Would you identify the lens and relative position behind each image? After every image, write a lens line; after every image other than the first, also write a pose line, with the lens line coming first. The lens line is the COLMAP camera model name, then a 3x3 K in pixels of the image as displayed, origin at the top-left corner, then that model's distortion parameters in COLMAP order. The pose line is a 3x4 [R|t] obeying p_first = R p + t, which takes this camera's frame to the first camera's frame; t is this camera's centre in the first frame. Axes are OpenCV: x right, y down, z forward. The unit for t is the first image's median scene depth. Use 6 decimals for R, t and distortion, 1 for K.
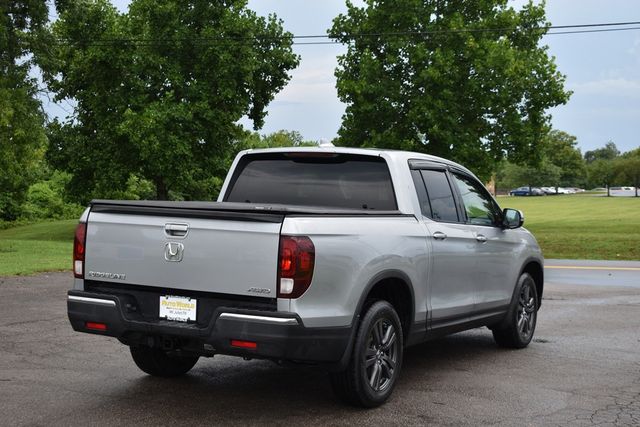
lens RADIAL K [[1048.9, 0, 320.0], [0, 1048.9, 213.5], [0, 0, 1]] dist [-0.001695, 0.017952]
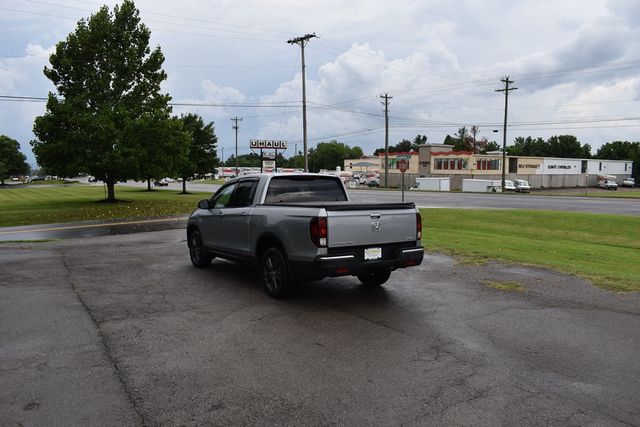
lens RADIAL K [[499.4, 0, 320.0], [0, 499.4, 213.5], [0, 0, 1]] dist [-0.085710, 0.004611]
pose [[0.463554, -0.080390, 0.882414, -0.825702], [0.041229, 0.996754, 0.069148, -0.048006], [-0.885109, 0.004327, 0.465364, 0.499276]]
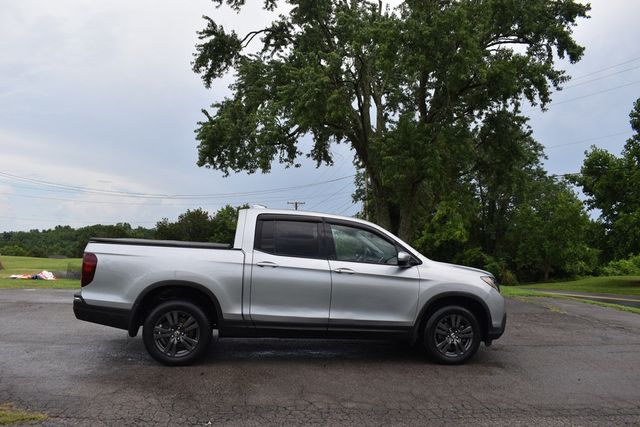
lens RADIAL K [[499.4, 0, 320.0], [0, 499.4, 213.5], [0, 0, 1]] dist [-0.085710, 0.004611]
pose [[0.625221, -0.049624, -0.778868, 0.668299], [-0.043130, 0.994254, -0.097969, 0.014733], [0.779255, 0.094845, 0.619489, 0.587866]]
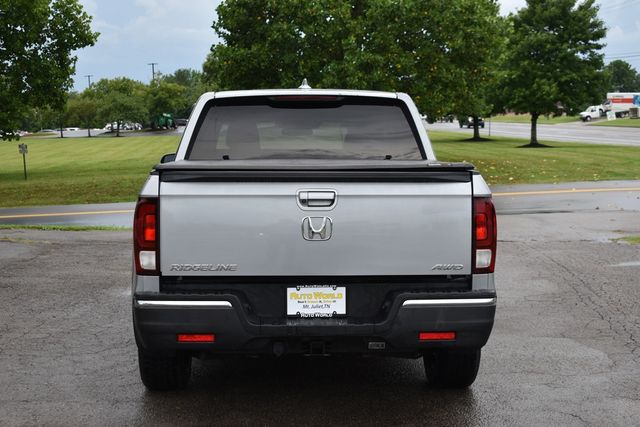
lens RADIAL K [[1016.7, 0, 320.0], [0, 1016.7, 213.5], [0, 0, 1]] dist [-0.026952, -0.046761]
pose [[0.852453, -0.073921, 0.517551, -0.403973], [0.043507, 0.996550, 0.070676, -0.020163], [-0.520990, -0.037731, 0.852729, 0.290159]]
